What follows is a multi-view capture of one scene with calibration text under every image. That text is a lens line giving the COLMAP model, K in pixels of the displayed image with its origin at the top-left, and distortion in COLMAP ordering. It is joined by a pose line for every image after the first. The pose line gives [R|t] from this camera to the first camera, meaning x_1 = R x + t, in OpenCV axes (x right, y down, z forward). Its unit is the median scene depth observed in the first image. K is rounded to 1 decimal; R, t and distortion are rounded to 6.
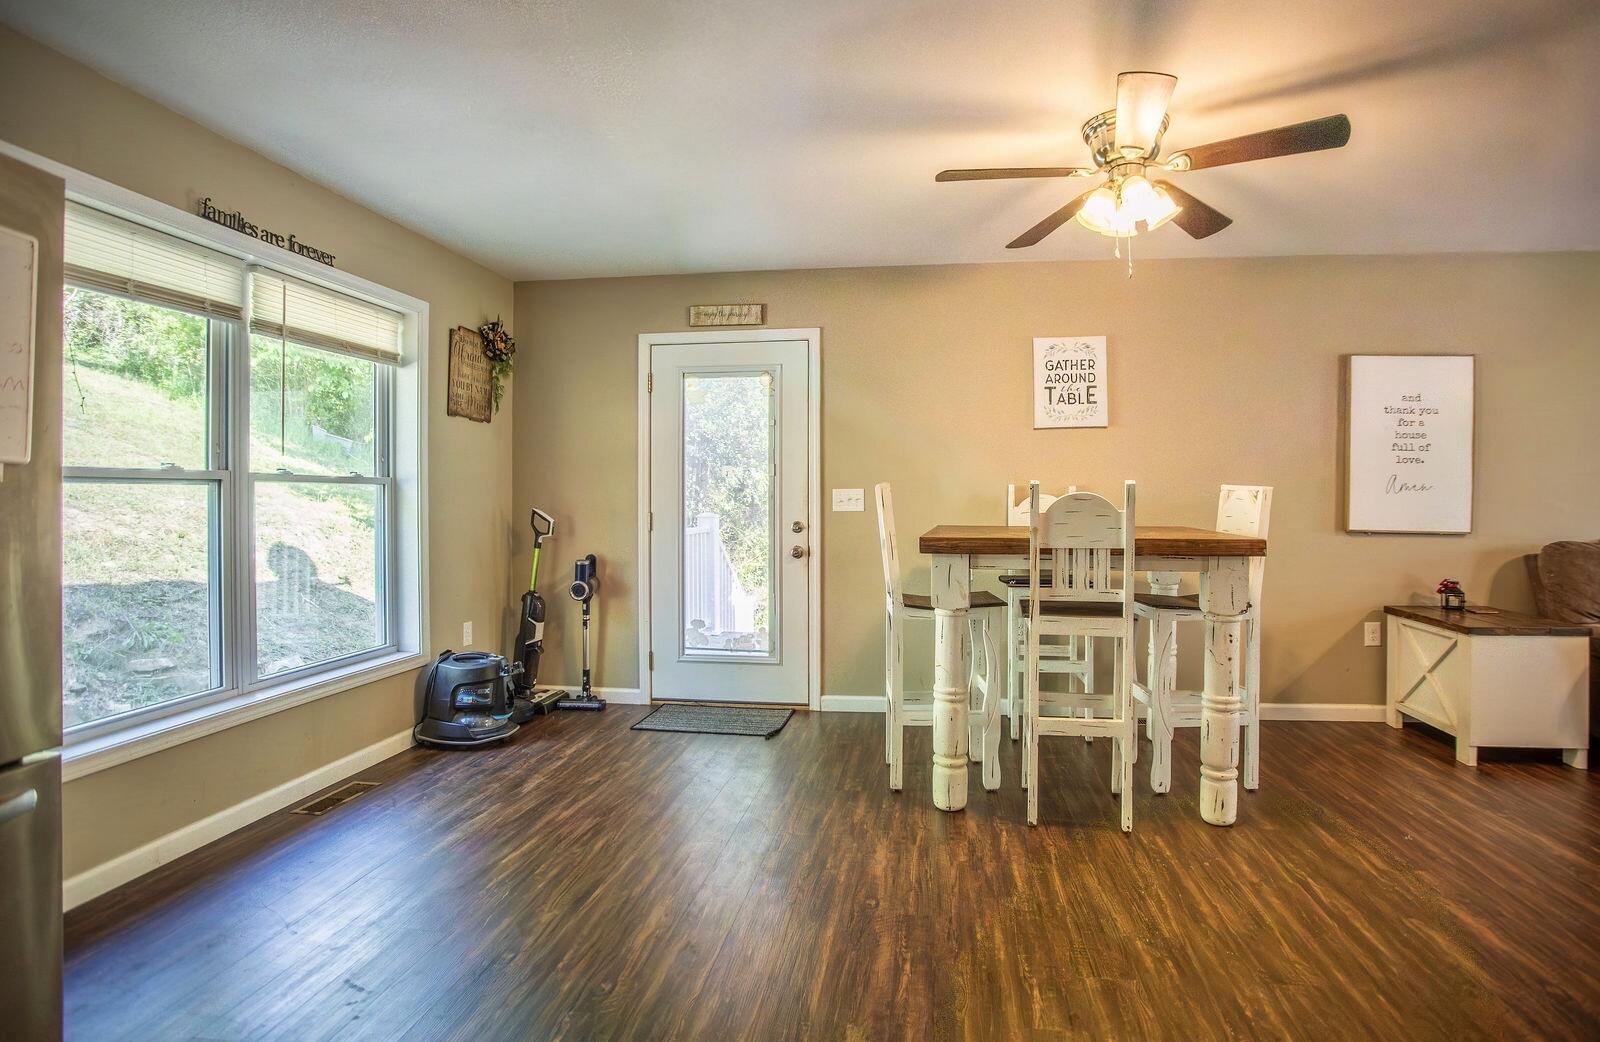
lens RADIAL K [[816.7, 0, 828.3], [0, 816.7, 493.2], [0, 0, 1]] dist [-0.035674, 0.001845]
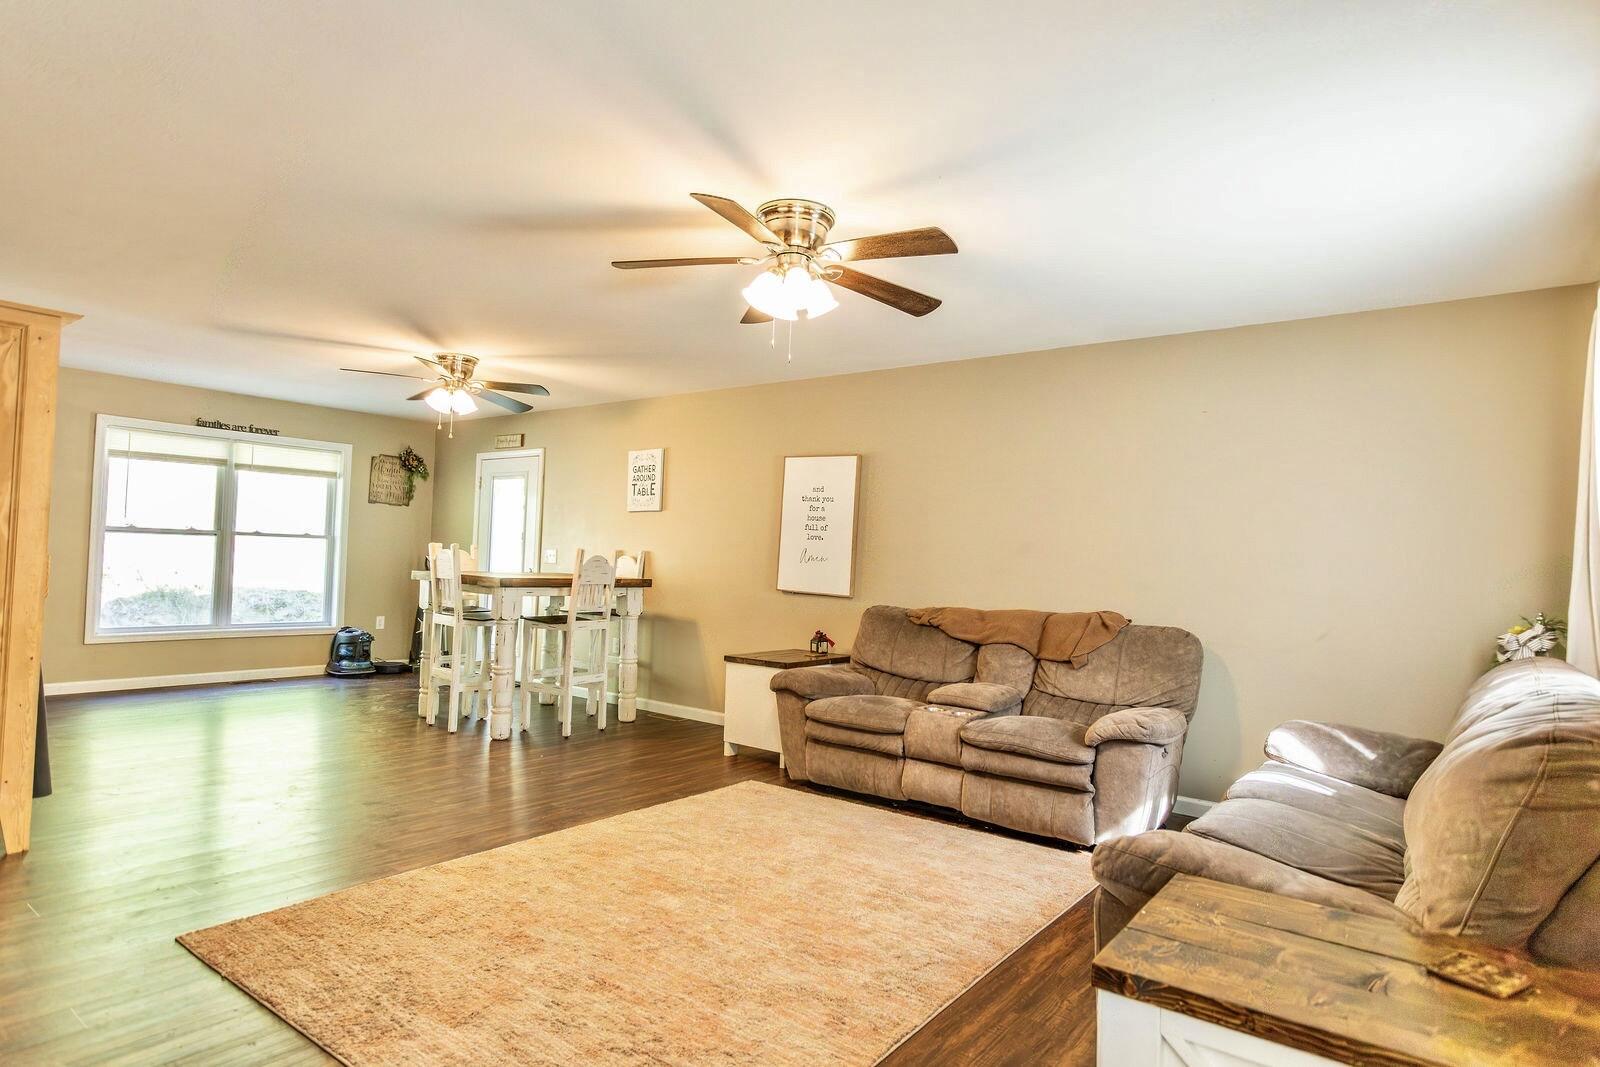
lens RADIAL K [[890.9, 0, 796.3], [0, 890.9, 546.5], [0, 0, 1]] dist [-0.000423, -0.000112]
pose [[0.853922, 0.025378, -0.519782, 1.447782], [-0.037306, 0.999226, -0.012503, -0.007525], [0.519062, 0.030067, 0.854207, -0.241931]]
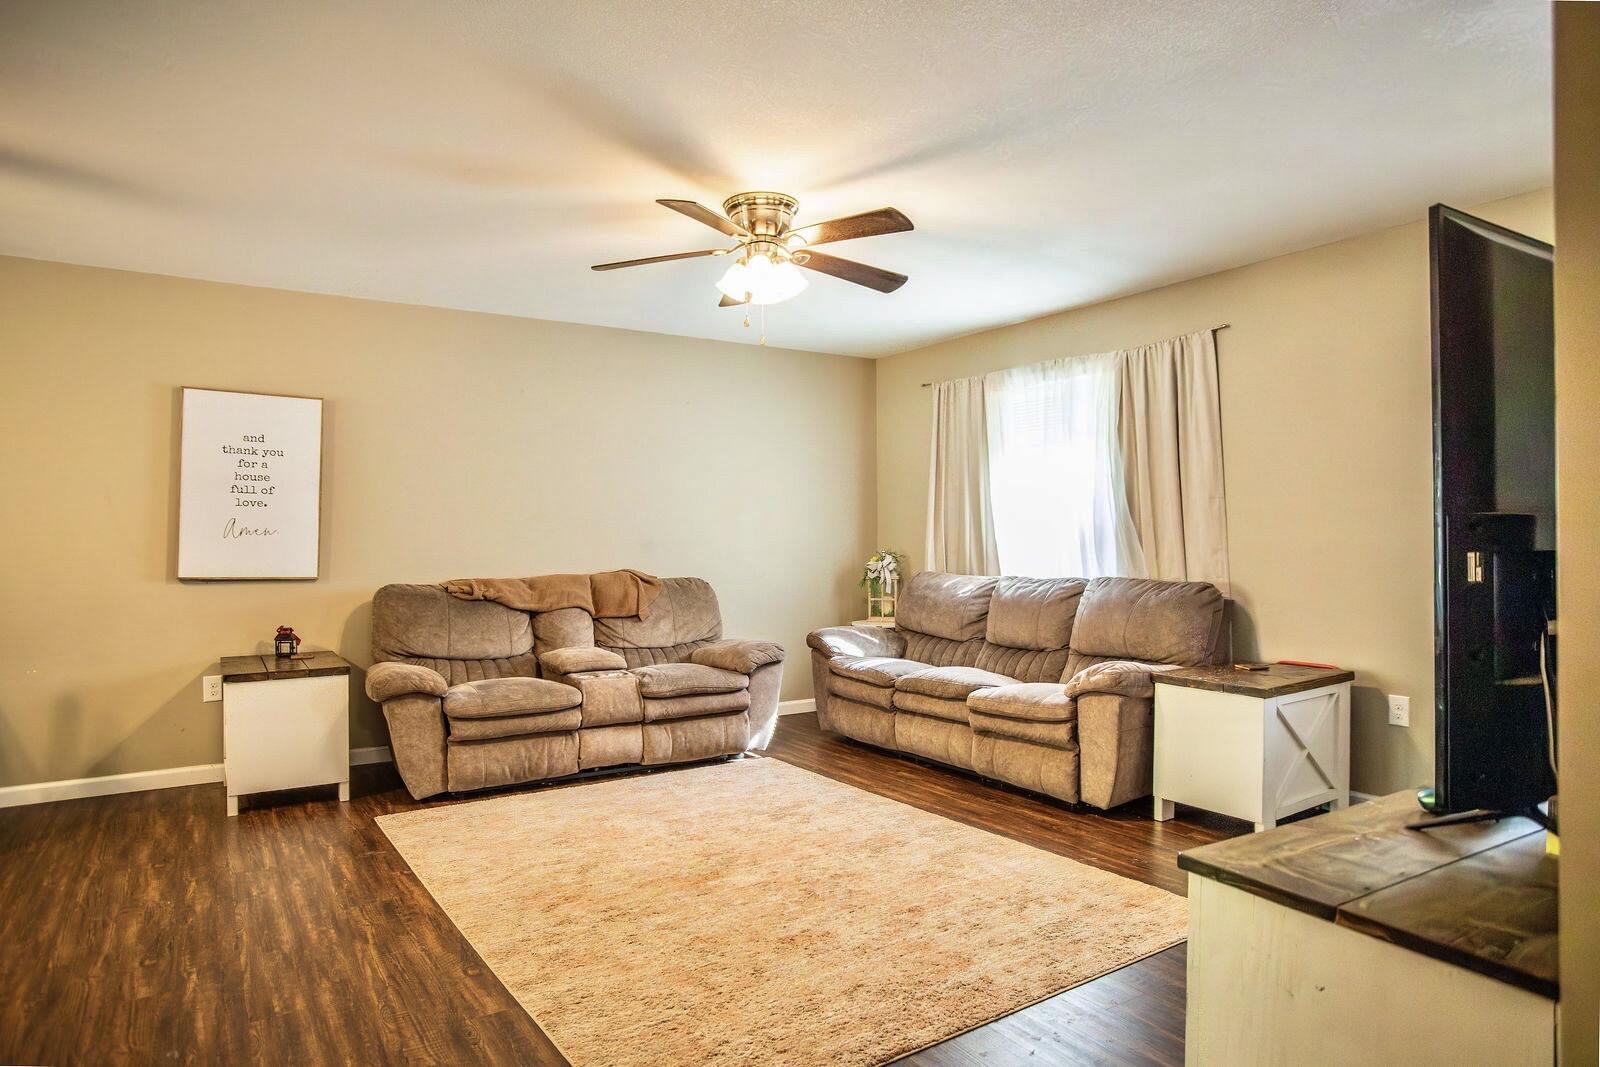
lens RADIAL K [[961.7, 0, 809.3], [0, 961.7, 535.9], [0, 0, 1]] dist [-0.004901, 0.003512]
pose [[0.766790, 0.001959, 0.641895, 0.500942], [-0.004129, 0.999990, 0.001881, -0.007019], [-0.641885, -0.004093, 0.766790, -0.307090]]
